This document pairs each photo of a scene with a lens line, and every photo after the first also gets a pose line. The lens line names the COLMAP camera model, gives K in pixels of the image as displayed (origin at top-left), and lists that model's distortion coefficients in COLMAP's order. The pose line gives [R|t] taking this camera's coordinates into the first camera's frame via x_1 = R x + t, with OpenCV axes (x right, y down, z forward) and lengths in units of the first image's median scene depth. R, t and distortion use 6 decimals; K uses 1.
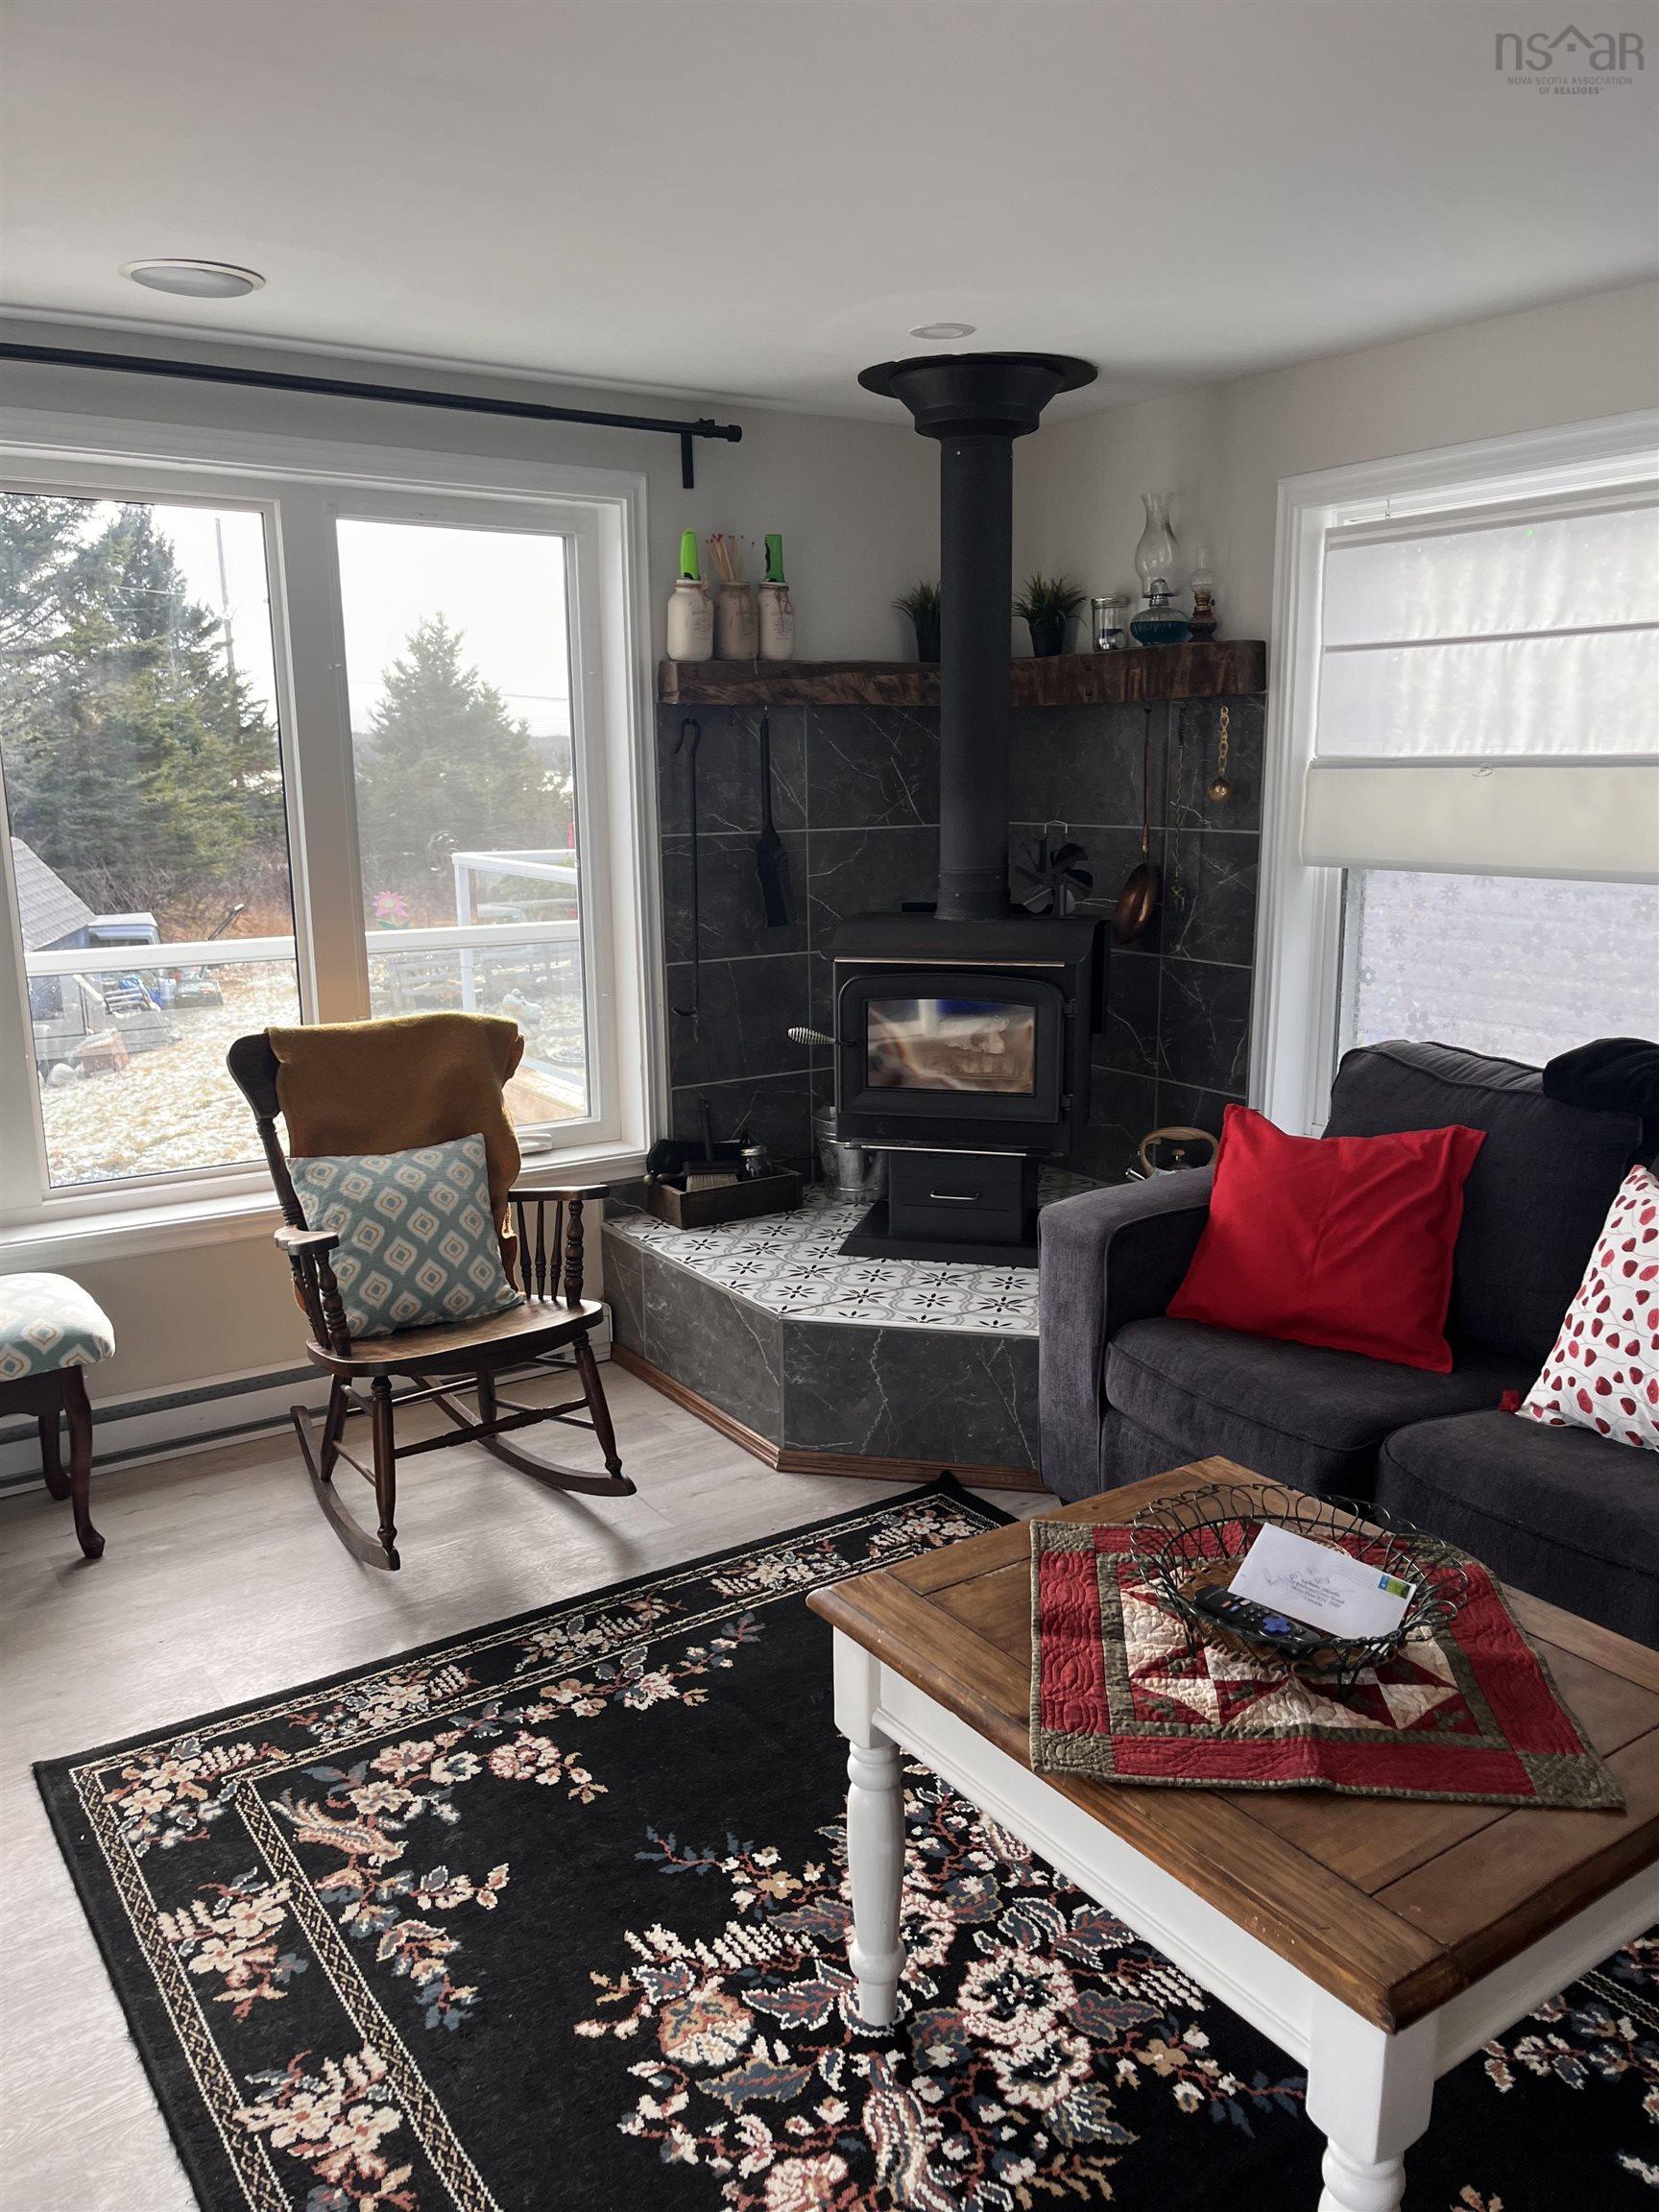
lens RADIAL K [[1682.7, 0, 851.5], [0, 1682.7, 1150.7], [0, 0, 1]] dist [0.032731, -0.020526]
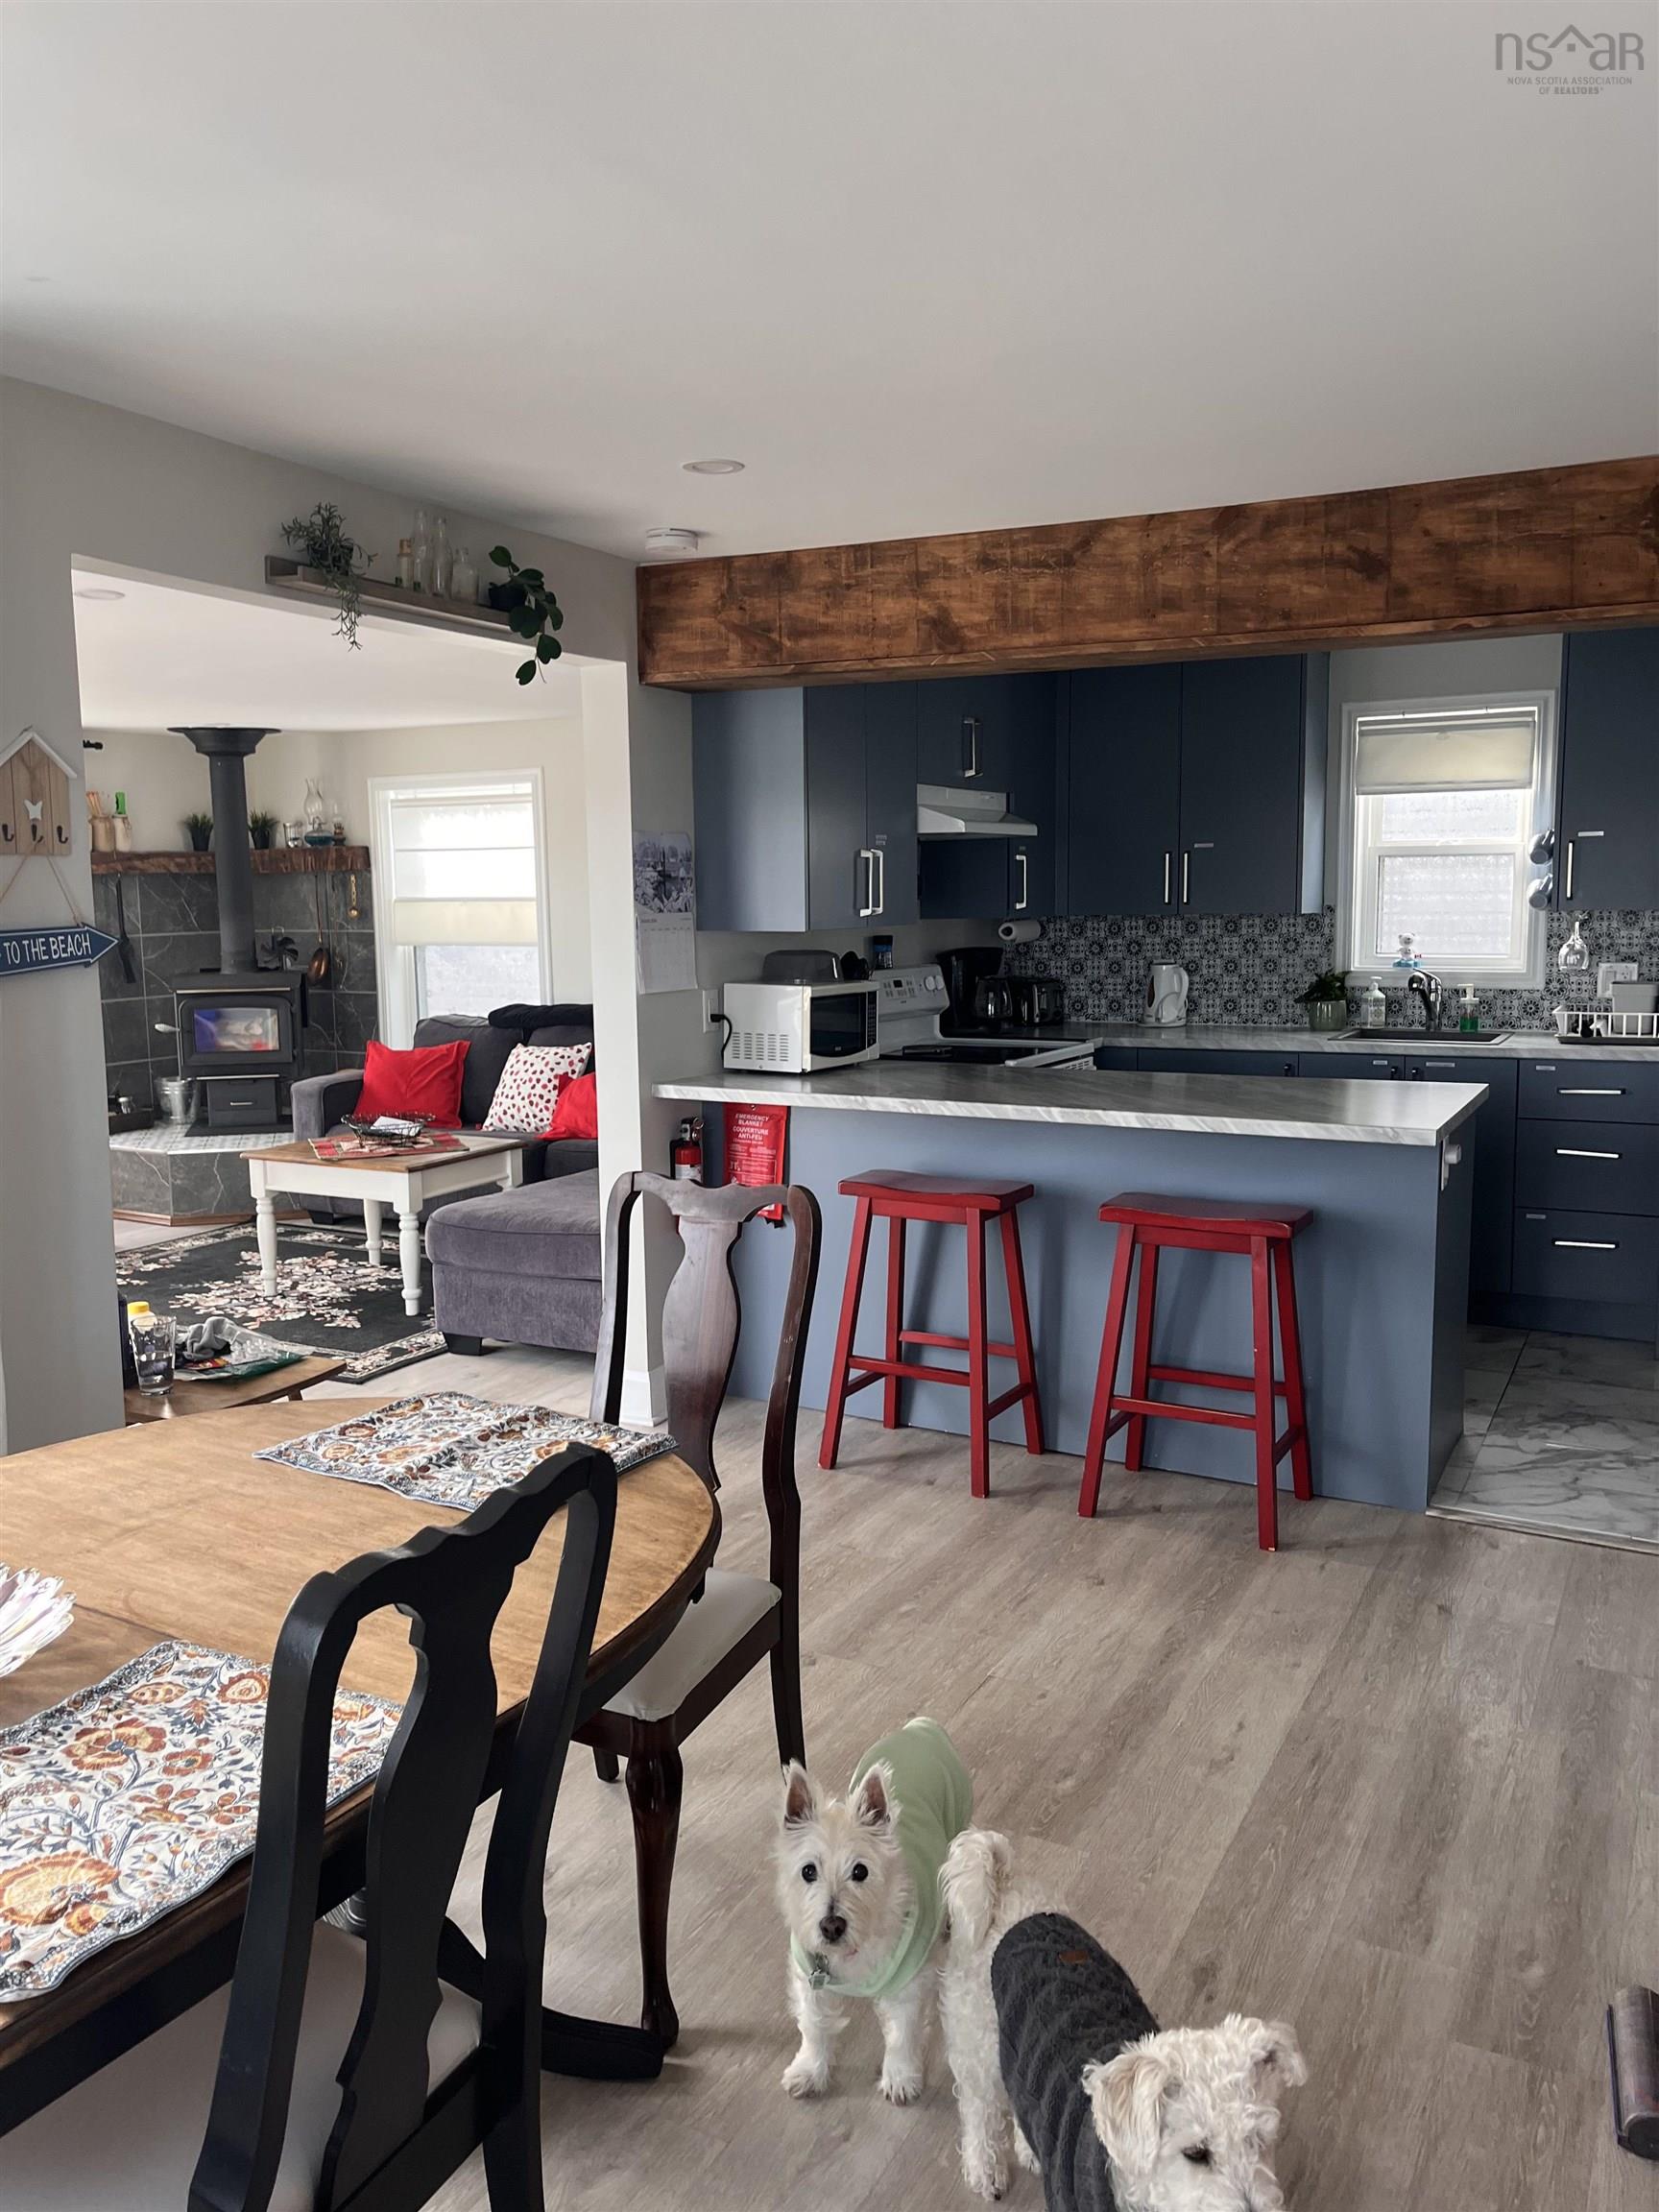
lens RADIAL K [[1682.7, 0, 824.4], [0, 1682.7, 1097.1], [0, 0, 1]] dist [0.032731, -0.020526]
pose [[0.891242, -0.063636, 0.449042, -0.234138], [0.111928, 0.990343, -0.081804, 0.269055], [-0.439500, 0.123168, 0.889758, -1.177173]]
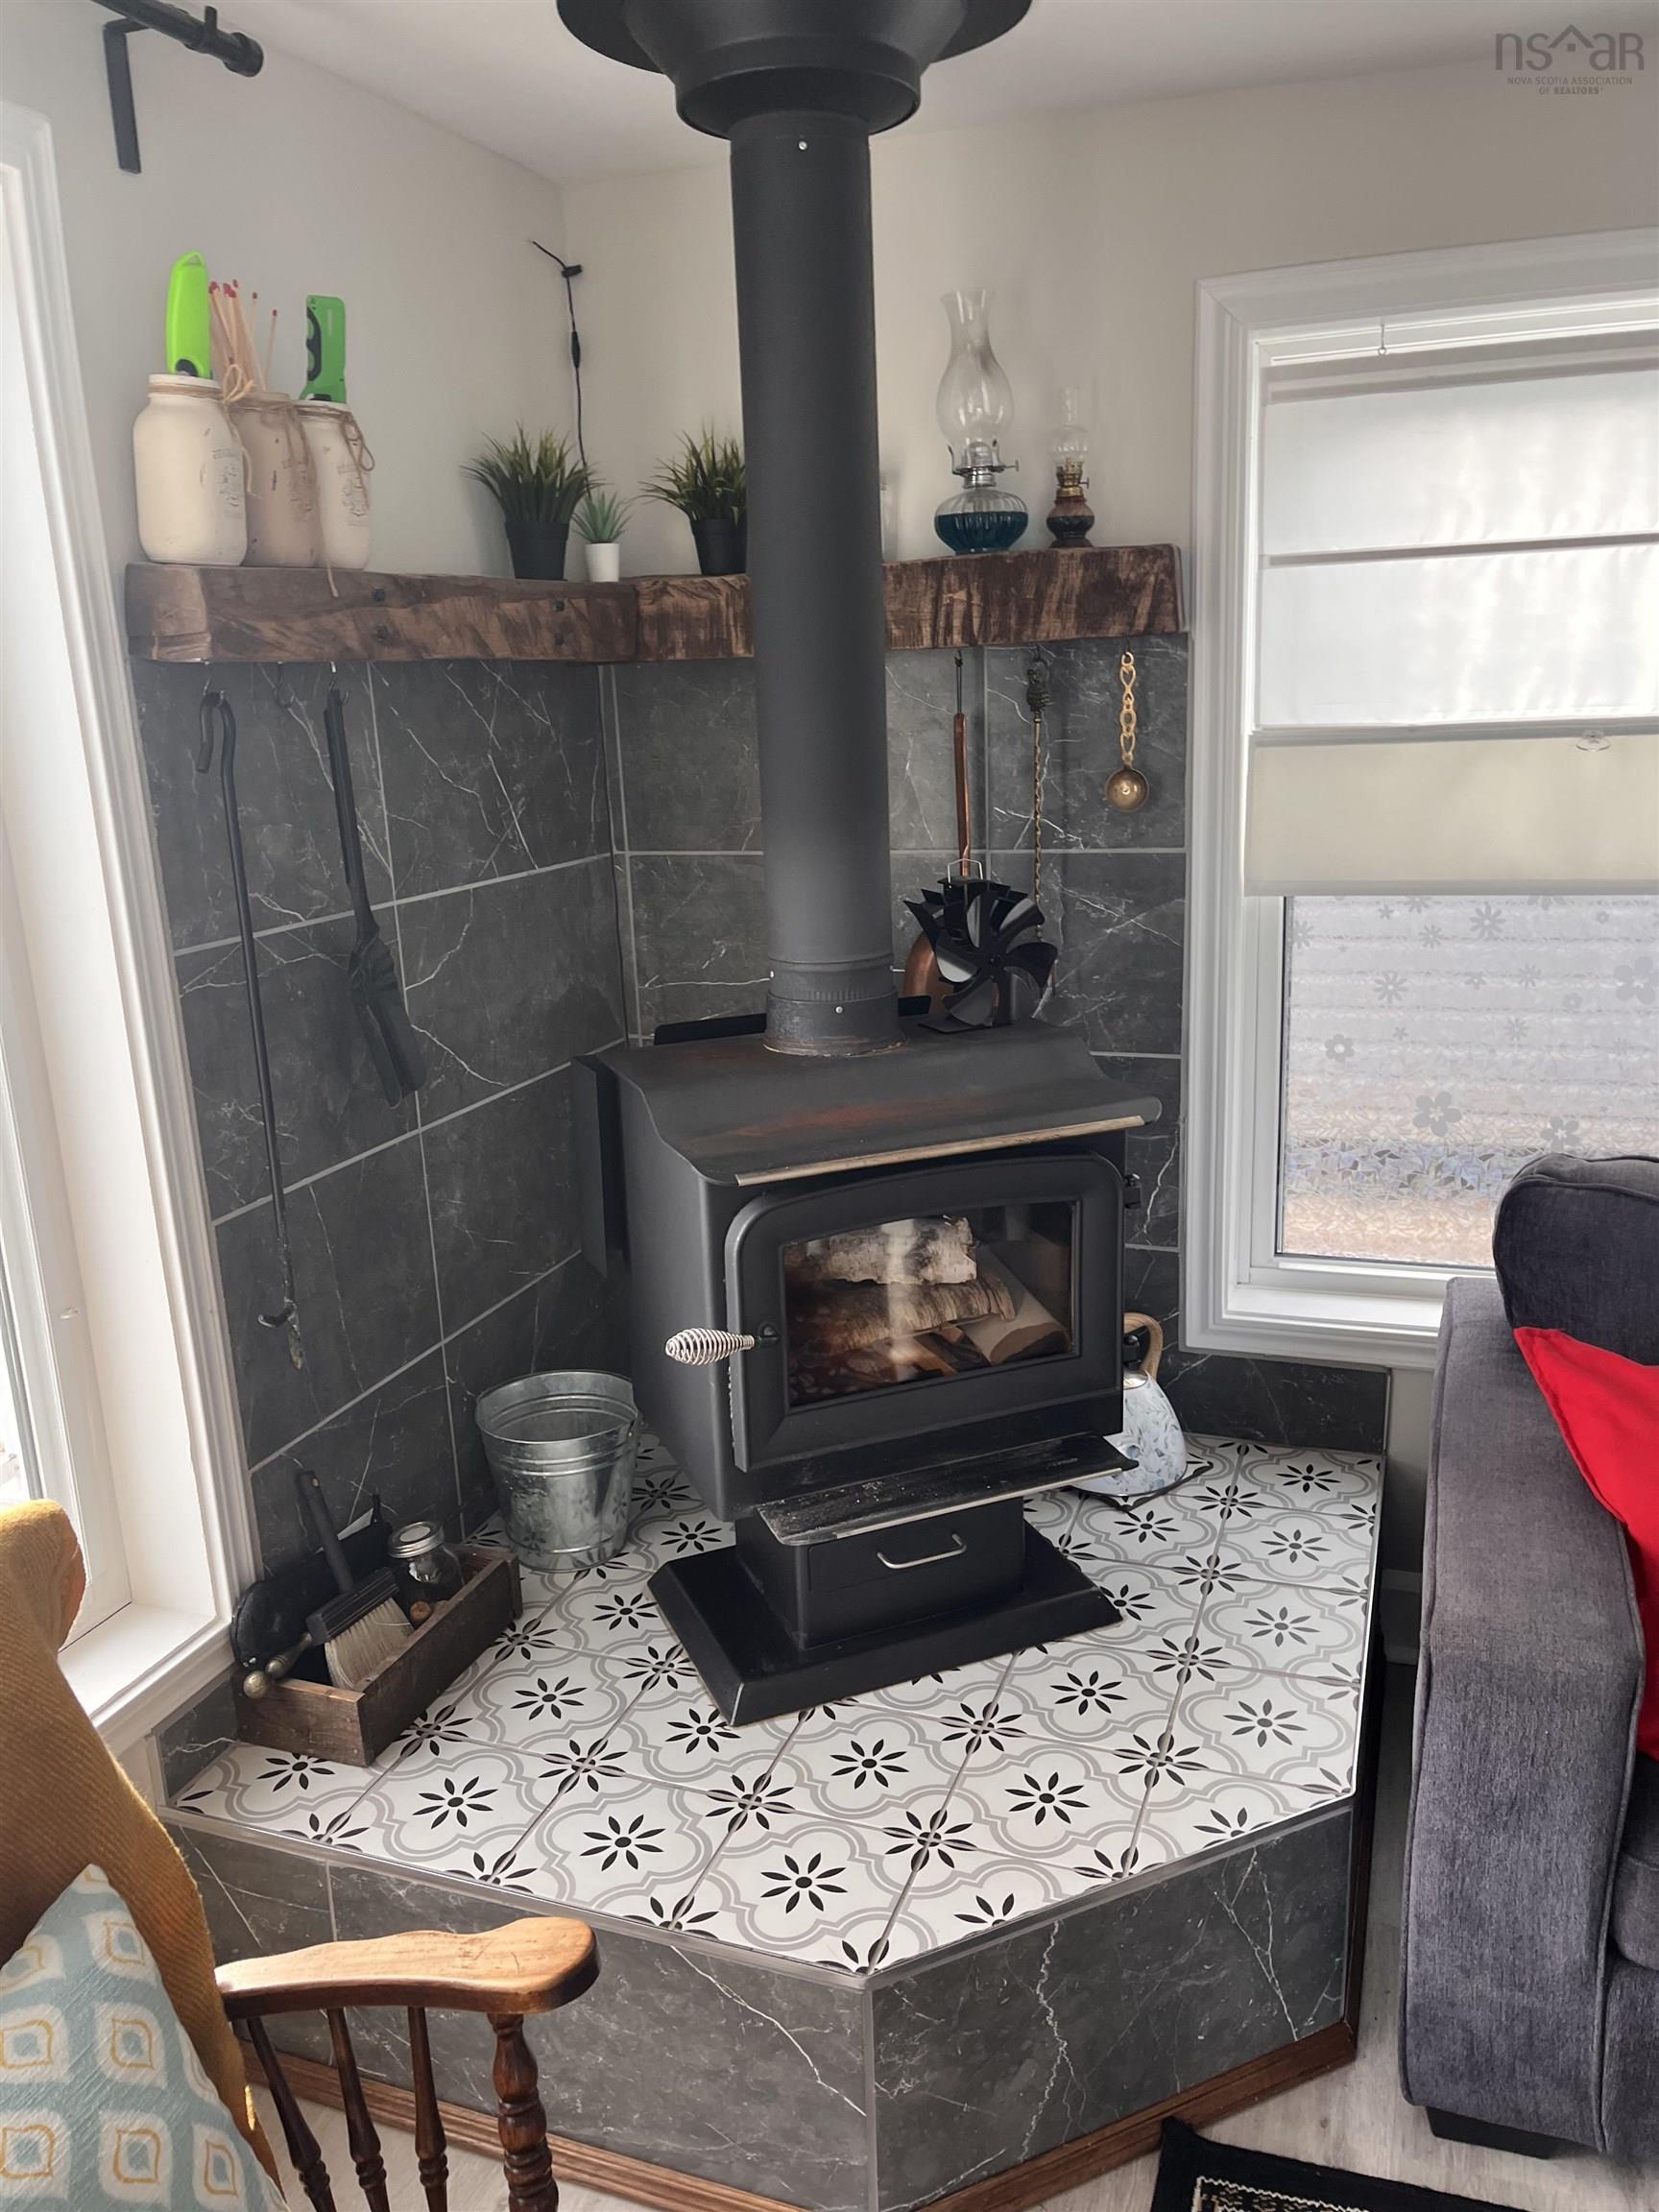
lens RADIAL K [[1682.7, 0, 834.1], [0, 1682.7, 1135.2], [0, 0, 1]] dist [0.032731, -0.020526]
pose [[0.808533, -0.173599, 0.562261, -0.242959], [0.164088, 0.984107, 0.067887, -0.146566], [-0.565110, 0.037371, 0.824168, 0.549599]]
